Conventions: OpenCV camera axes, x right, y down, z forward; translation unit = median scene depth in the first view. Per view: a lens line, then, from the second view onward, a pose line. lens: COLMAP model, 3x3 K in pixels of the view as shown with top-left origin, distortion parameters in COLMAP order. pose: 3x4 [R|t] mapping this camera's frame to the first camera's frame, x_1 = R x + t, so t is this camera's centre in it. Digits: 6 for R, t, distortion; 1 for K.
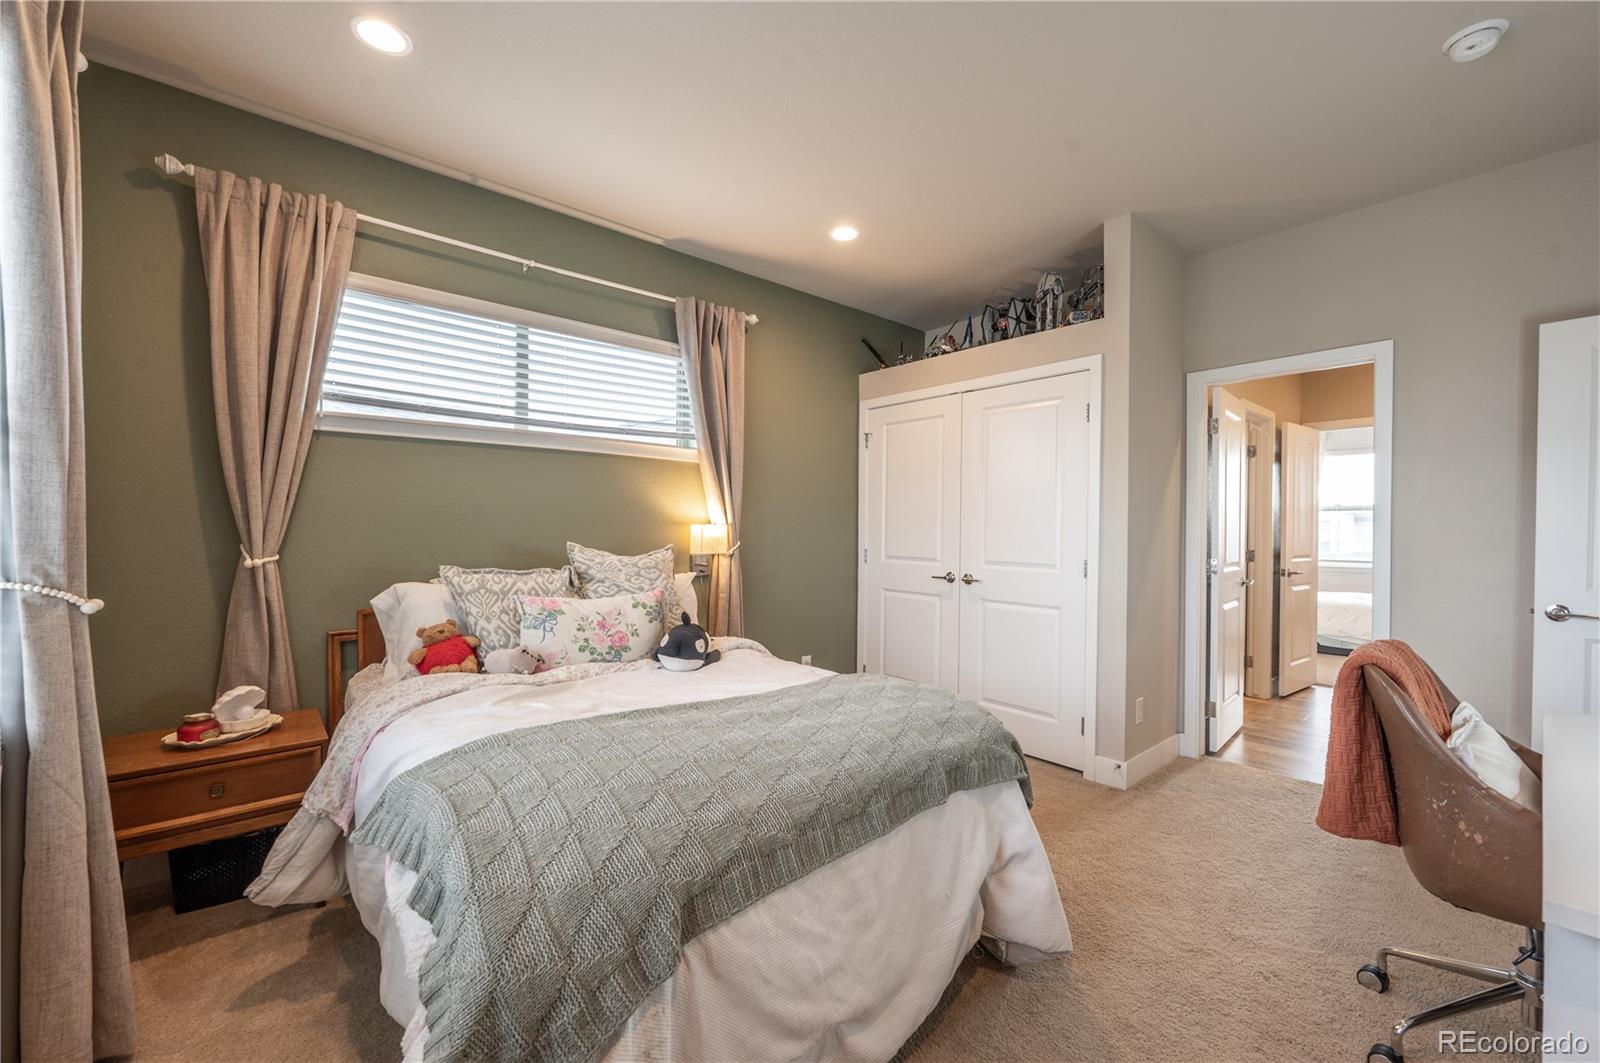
lens RADIAL K [[633.9, 0, 803.0], [0, 633.9, 525.4], [0, 0, 1]] dist [-0.003380, 0.000904]
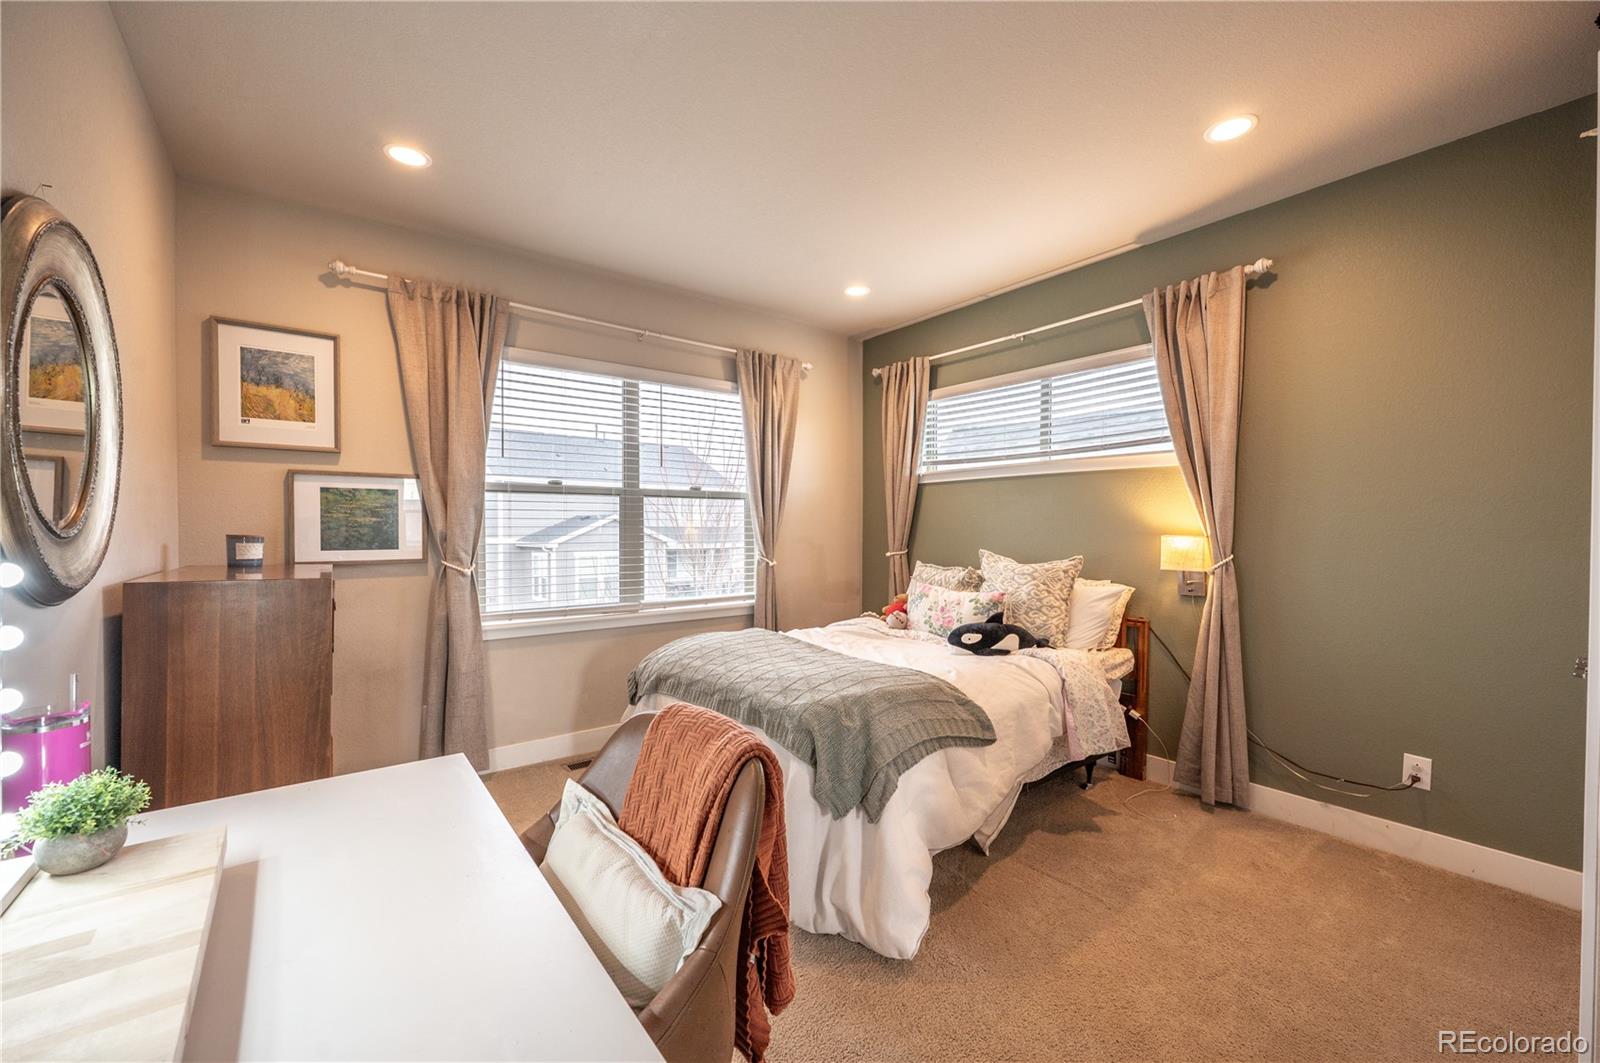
lens RADIAL K [[633.9, 0, 805.4], [0, 633.9, 536.5], [0, 0, 1]] dist [-0.003380, 0.000904]
pose [[-0.041115, 0.000555, -0.999154, 0.836647], [-0.002570, 0.999996, 0.000661, -0.000743], [0.999151, 0.002595, -0.041114, 0.584453]]
